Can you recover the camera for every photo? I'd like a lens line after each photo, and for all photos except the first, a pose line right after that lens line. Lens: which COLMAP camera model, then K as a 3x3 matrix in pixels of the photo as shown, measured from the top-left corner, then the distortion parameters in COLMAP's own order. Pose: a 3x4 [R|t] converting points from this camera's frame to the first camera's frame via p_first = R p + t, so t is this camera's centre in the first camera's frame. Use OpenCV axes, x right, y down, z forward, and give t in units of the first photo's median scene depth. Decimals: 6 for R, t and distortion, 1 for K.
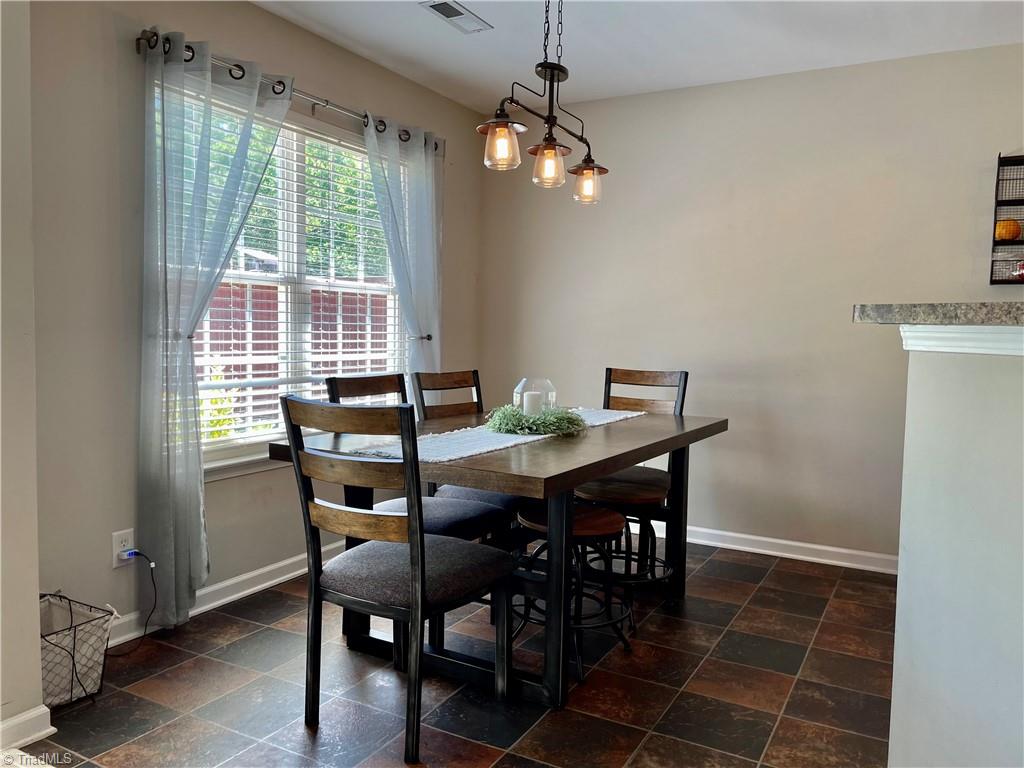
lens RADIAL K [[784.0, 0, 512.0], [0, 784.0, 384.0], [0, 0, 1]] dist [0.033712, -0.002418]
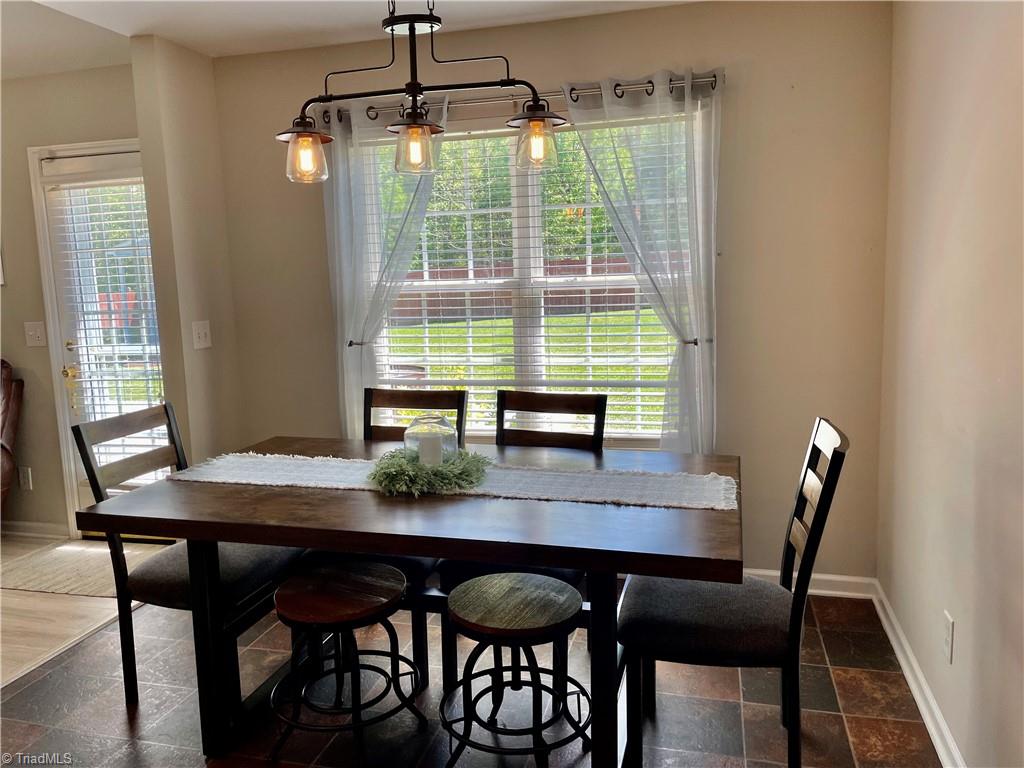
lens RADIAL K [[753.8, 0, 554.5], [0, 753.8, 361.1], [0, 0, 1]] dist [0.032810, -0.001584]
pose [[0.257091, 0.081585, -0.962937, 0.789255], [-0.040766, 0.996459, 0.073541, -0.123493], [0.965527, 0.020349, 0.259506, 0.908565]]
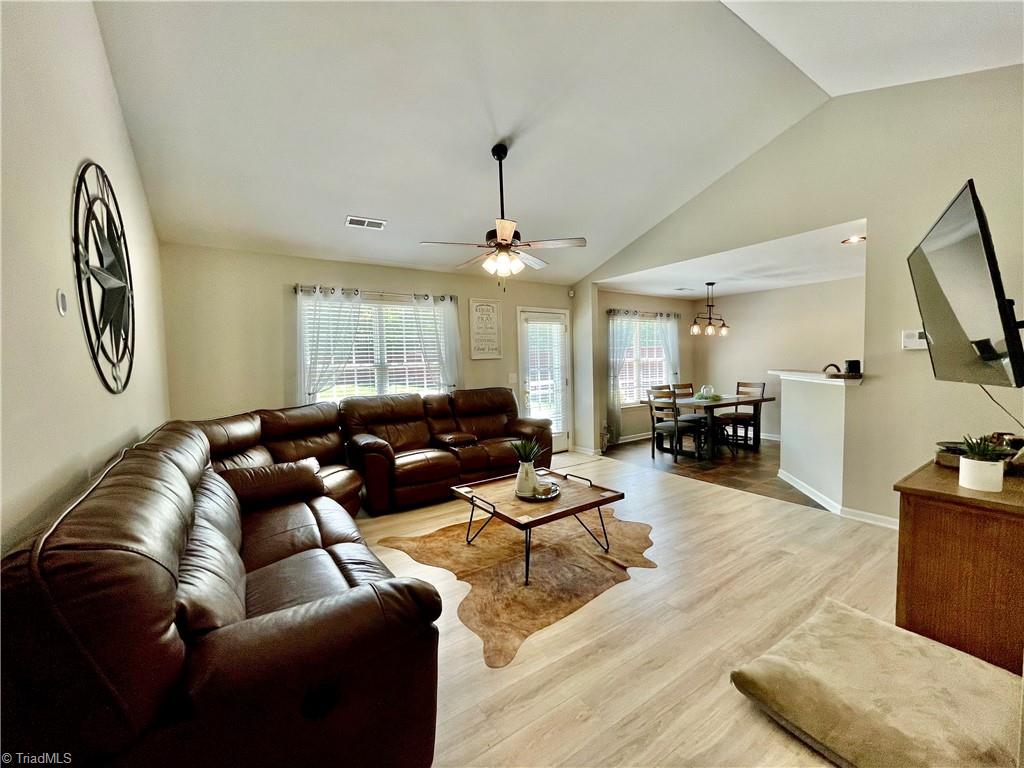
lens RADIAL K [[418.4, 0, 514.2], [0, 418.4, 381.6], [0, 0, 1]] dist [0.000139, -0.000012]
pose [[0.891478, -0.017284, -0.452734, 0.111471], [0.007521, 0.999699, -0.023355, 0.014429], [0.453002, 0.017416, 0.891340, -1.200251]]
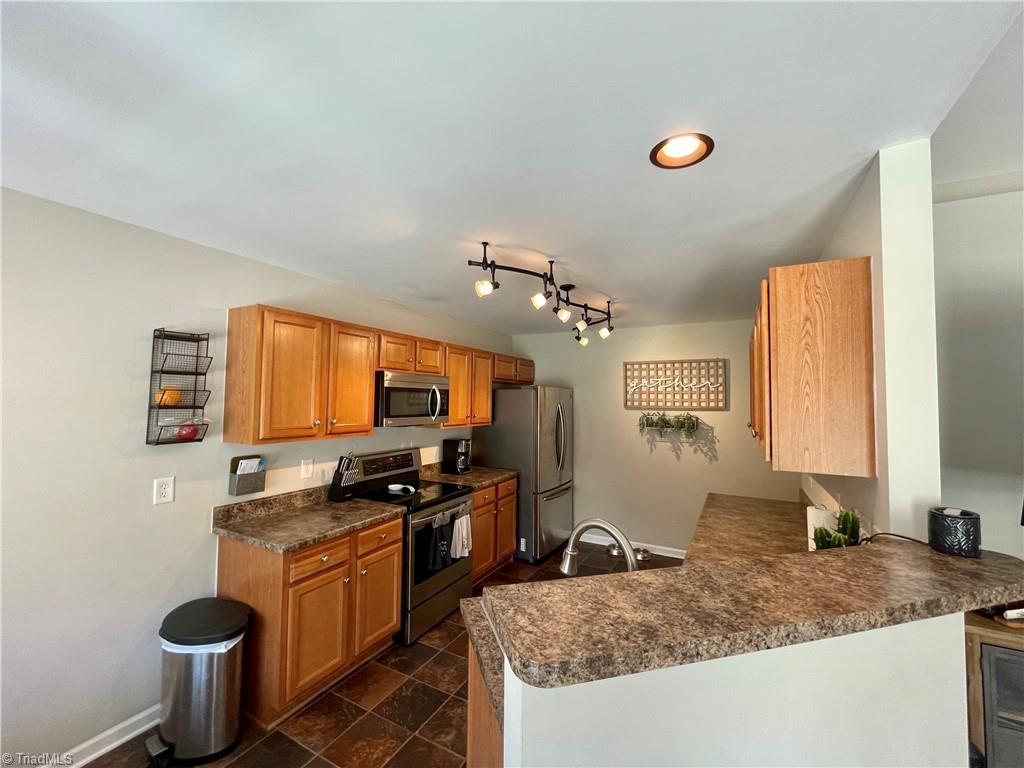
lens RADIAL K [[418.4, 0, 514.2], [0, 418.4, 381.6], [0, 0, 1]] dist [0.000139, -0.000012]
pose [[-0.002820, 0.020393, 0.999788, 0.036219], [0.064106, 0.997739, -0.020171, -0.195478], [-0.997939, 0.064036, -0.004121, 0.580515]]
